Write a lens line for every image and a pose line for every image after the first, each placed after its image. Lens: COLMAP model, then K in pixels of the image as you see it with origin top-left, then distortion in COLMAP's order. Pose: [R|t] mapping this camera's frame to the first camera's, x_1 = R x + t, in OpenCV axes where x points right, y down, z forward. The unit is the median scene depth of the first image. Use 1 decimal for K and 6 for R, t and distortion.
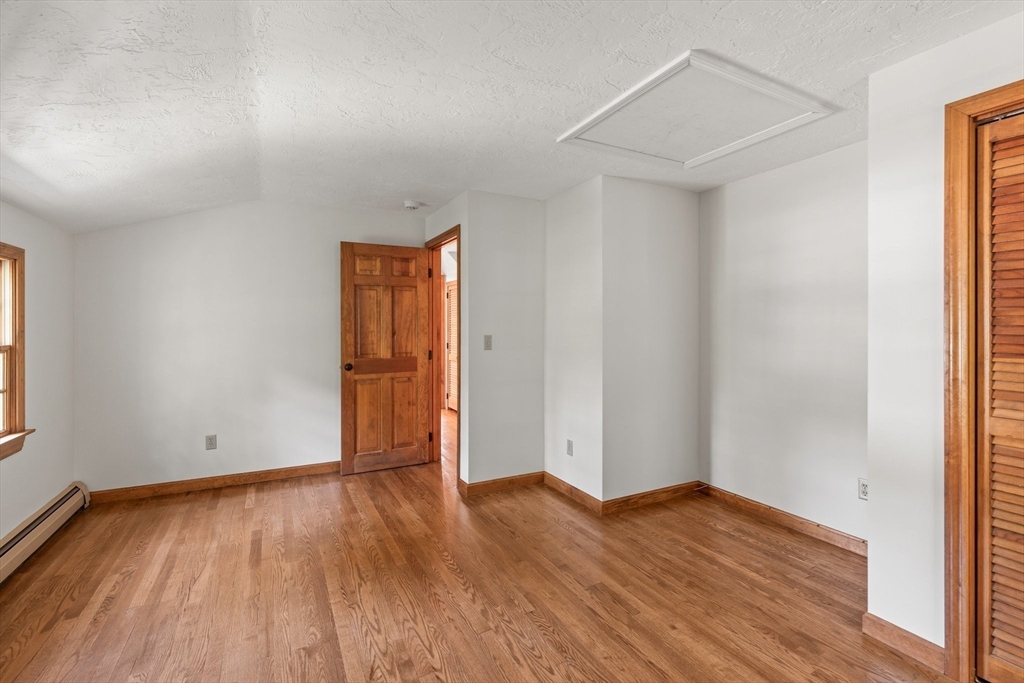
lens RADIAL K [[460.8, 0, 523.4], [0, 460.8, 328.9], [0, 0, 1]] dist [0.006411, -0.001730]
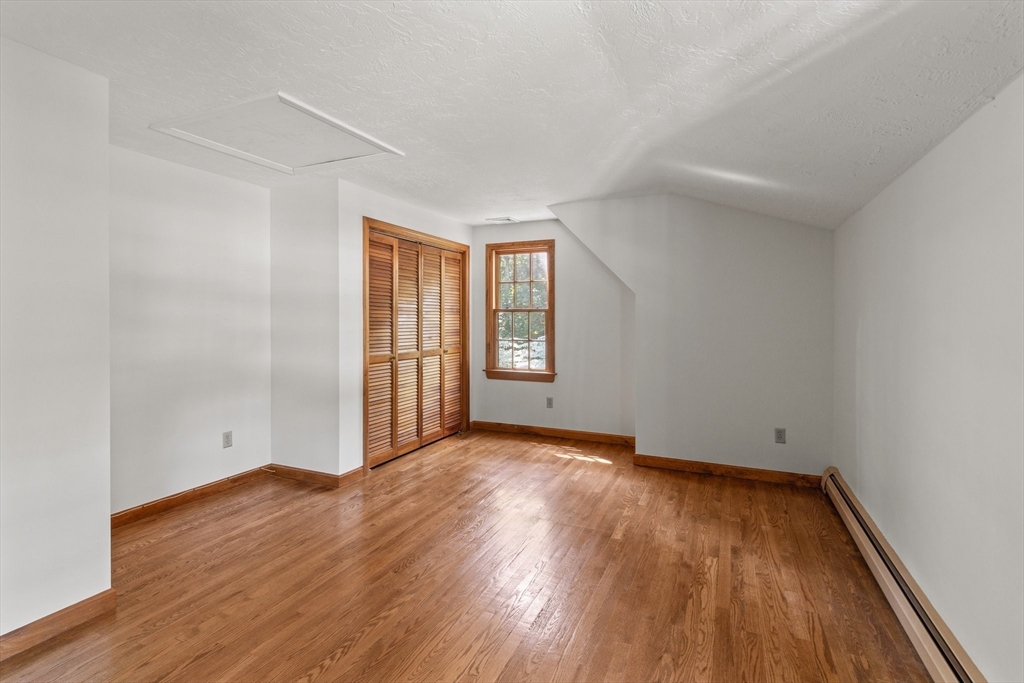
lens RADIAL K [[460.8, 0, 522.9], [0, 460.8, 319.0], [0, 0, 1]] dist [0.006411, -0.001730]
pose [[-0.607670, -0.002306, 0.794186, -0.889106], [-0.001884, 0.999997, 0.001463, -0.003774], [-0.794187, -0.000607, -0.607673, 1.203549]]
